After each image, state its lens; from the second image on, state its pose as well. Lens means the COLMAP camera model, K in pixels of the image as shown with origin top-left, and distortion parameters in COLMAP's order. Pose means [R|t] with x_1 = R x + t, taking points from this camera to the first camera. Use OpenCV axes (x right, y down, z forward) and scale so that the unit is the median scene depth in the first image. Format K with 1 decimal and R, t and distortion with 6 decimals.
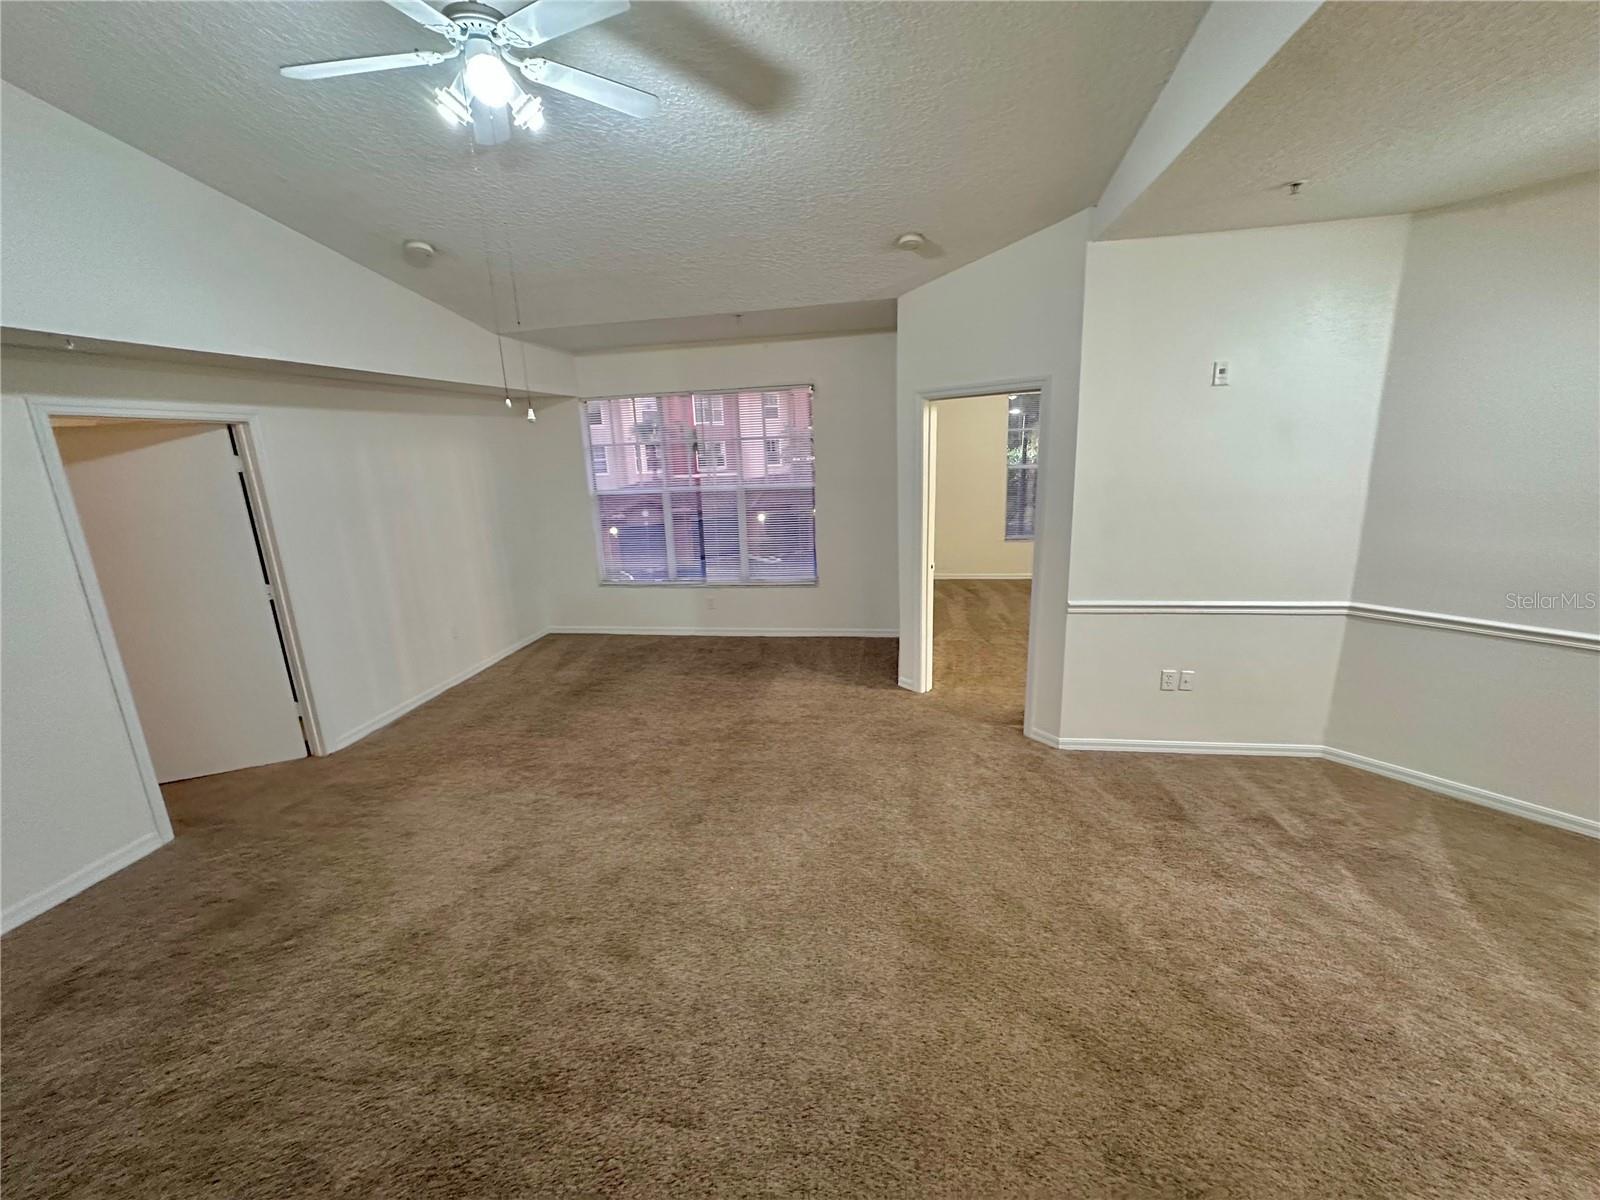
lens RADIAL K [[639.6, 0, 802.2], [0, 639.6, 598.2], [0, 0, 1]] dist [-0.002812, -0.000236]
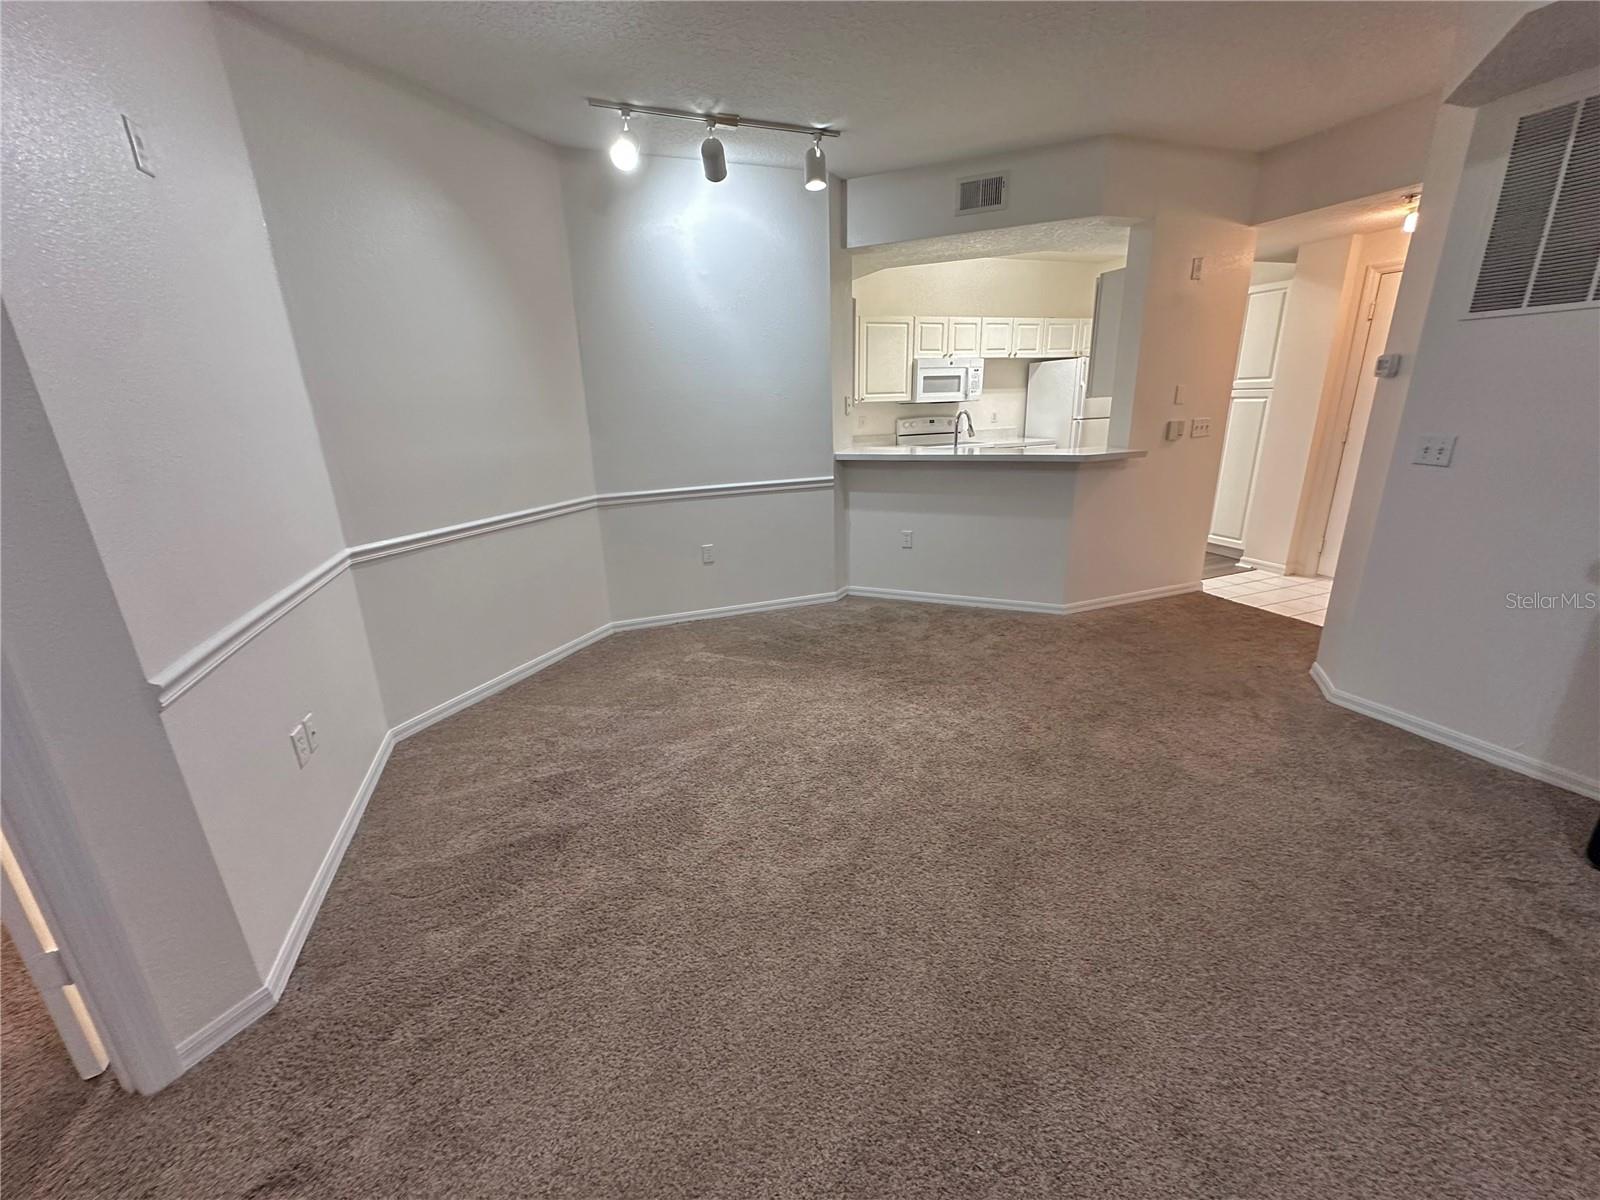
lens RADIAL K [[639.6, 0, 802.2], [0, 639.6, 598.2], [0, 0, 1]] dist [-0.002812, -0.000236]
pose [[-0.498705, -0.204695, 0.842255, -0.091860], [0.252157, 0.895425, 0.366921, -0.089453], [-0.829283, 0.395366, -0.394937, 0.904187]]
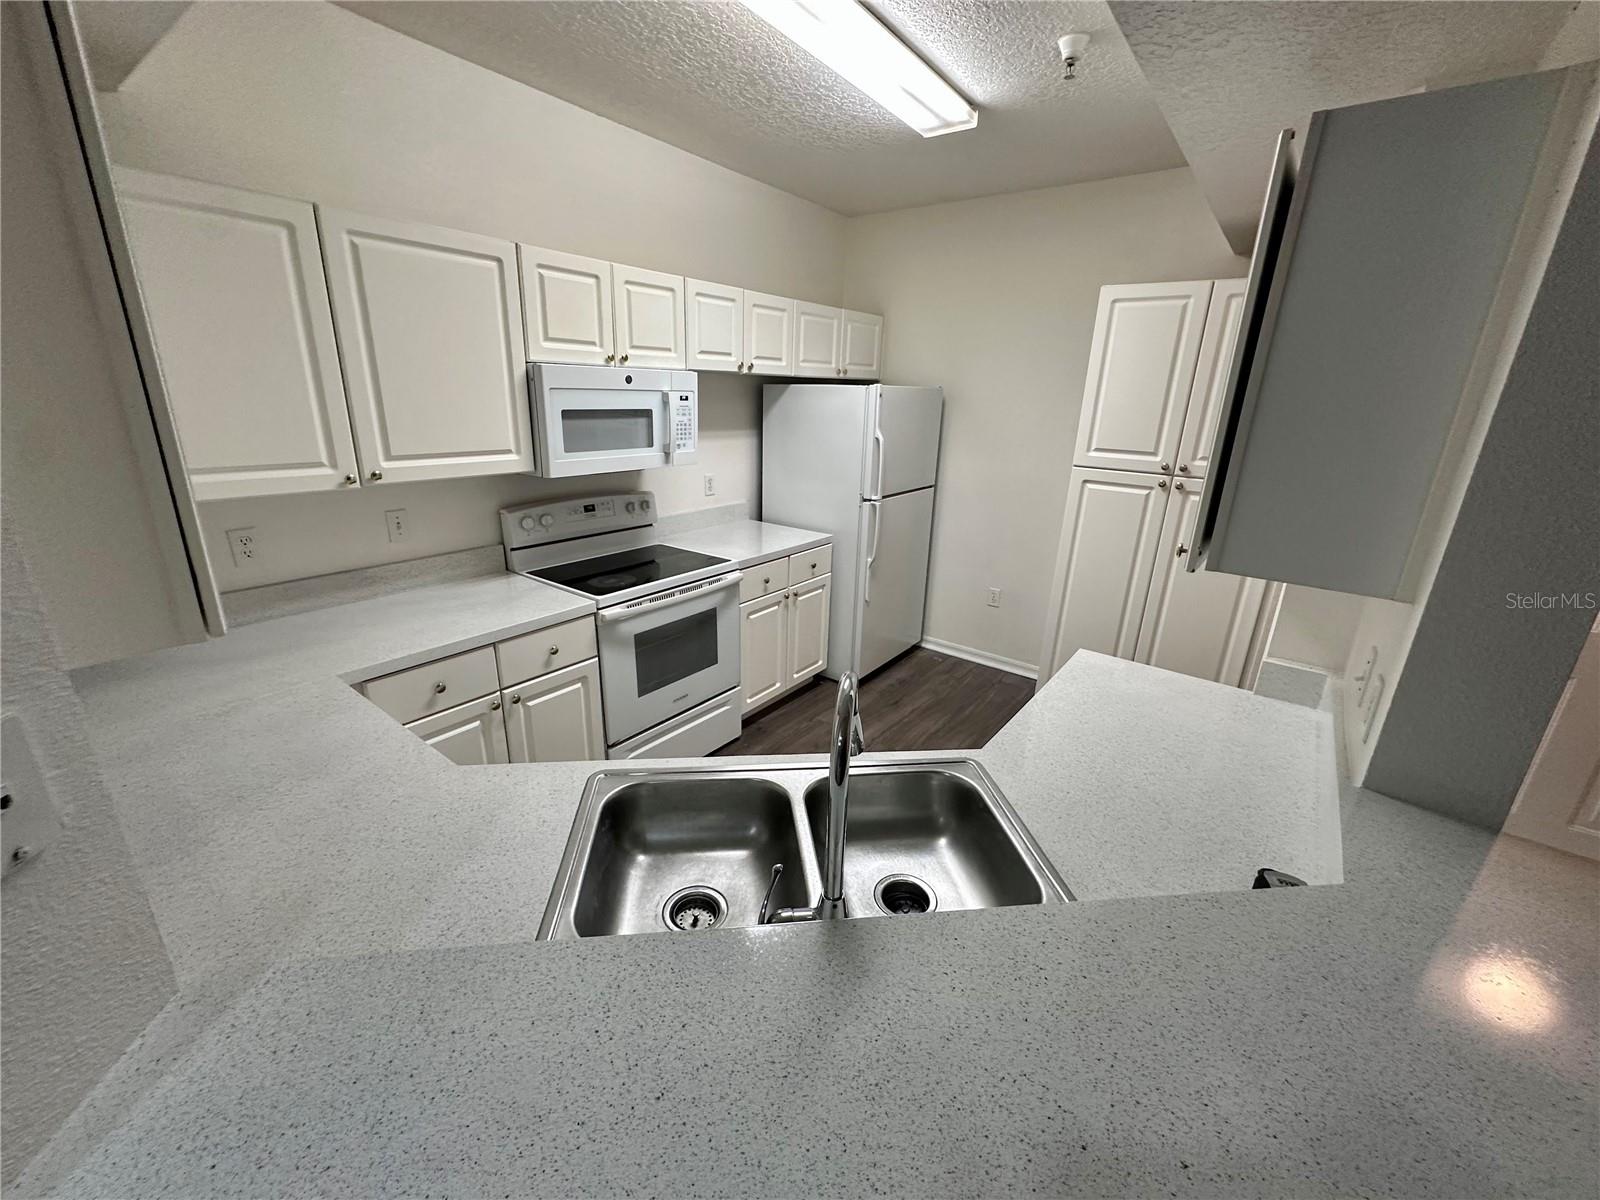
lens RADIAL K [[639.6, 0, 802.2], [0, 639.6, 598.2], [0, 0, 1]] dist [-0.002812, -0.000236]
pose [[-0.883489, -0.132314, 0.449378, 0.884735], [0.115151, 0.868509, 0.482112, -0.022949], [-0.454079, 0.477687, -0.752082, 0.104170]]
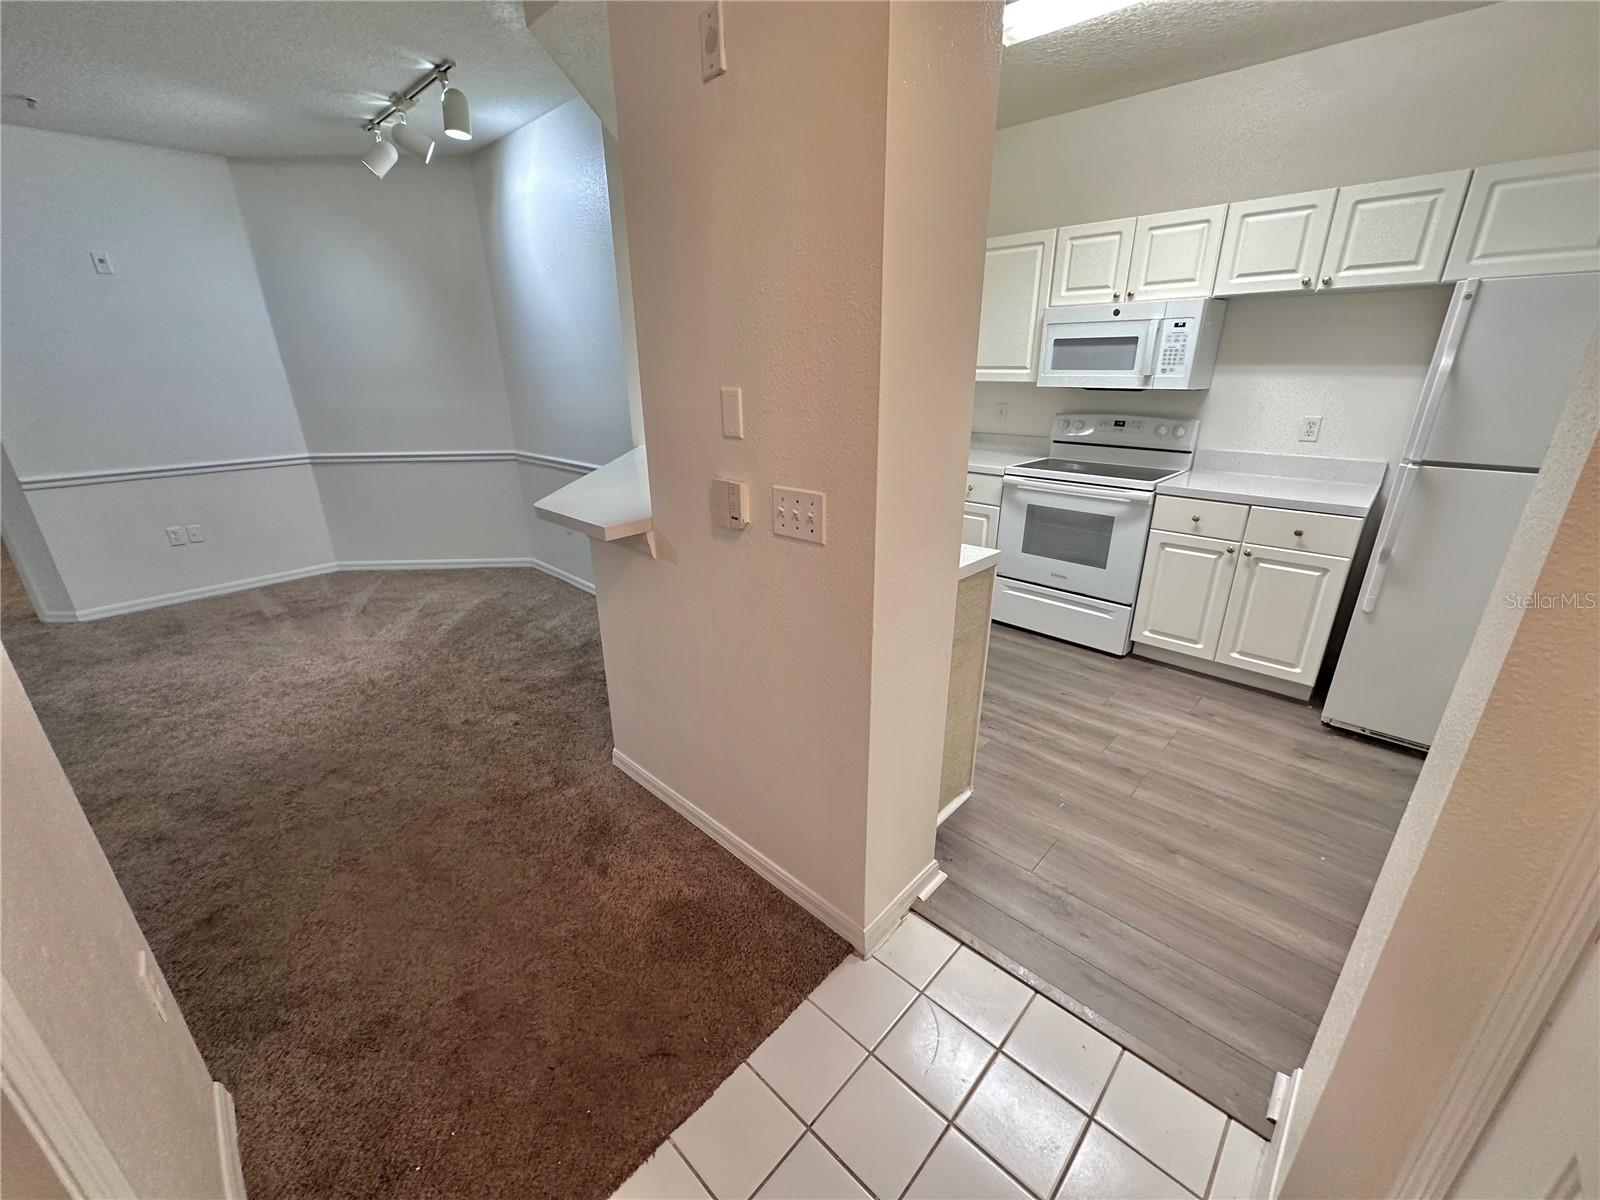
lens RADIAL K [[639.6, 0, 802.2], [0, 639.6, 598.2], [0, 0, 1]] dist [-0.002812, -0.000236]
pose [[0.564744, -0.253200, 0.785465, 0.303832], [0.179416, 0.966676, 0.182616, 0.258184], [-0.805528, 0.037793, 0.591352, -0.698356]]
